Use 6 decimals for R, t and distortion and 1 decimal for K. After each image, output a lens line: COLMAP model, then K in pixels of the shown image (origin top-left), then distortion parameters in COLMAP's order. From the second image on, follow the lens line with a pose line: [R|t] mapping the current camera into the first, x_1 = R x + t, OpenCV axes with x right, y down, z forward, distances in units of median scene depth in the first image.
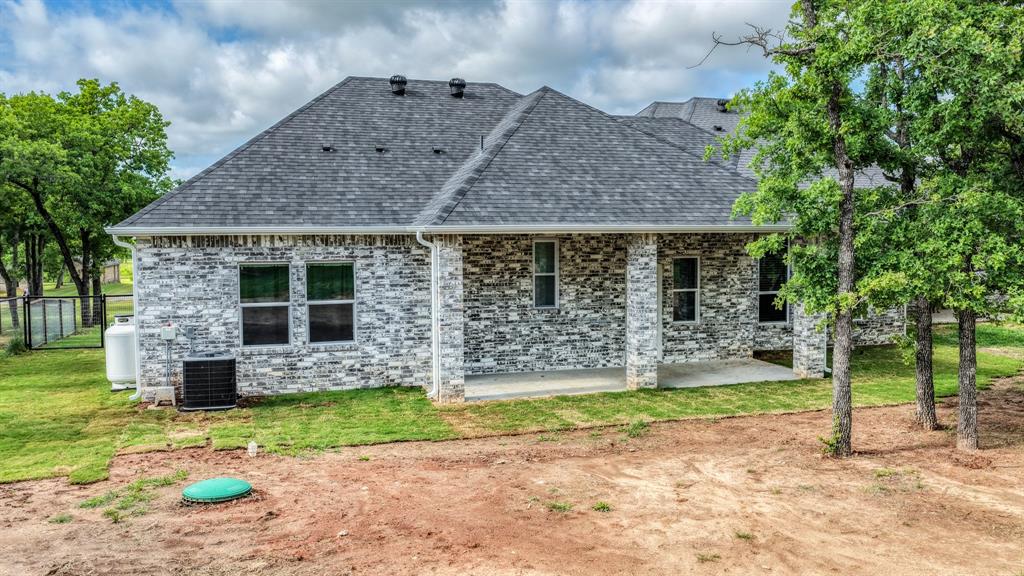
lens RADIAL K [[848.0, 0, 512.0], [0, 848.0, 288.0], [0, 0, 1]] dist [-0.004271, 0.006110]
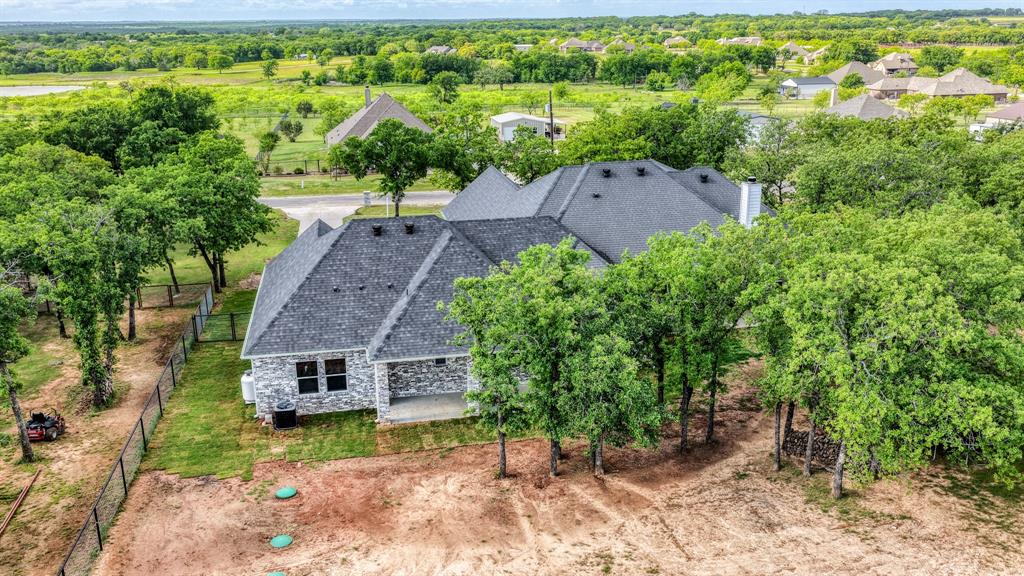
lens RADIAL K [[848.0, 0, 512.0], [0, 848.0, 288.0], [0, 0, 1]] dist [-0.004271, 0.006110]
pose [[0.994476, 0.032163, -0.099915, 0.484237], [-0.006850, 0.969754, 0.243988, -0.780892], [0.104740, -0.241955, 0.964618, -1.108455]]
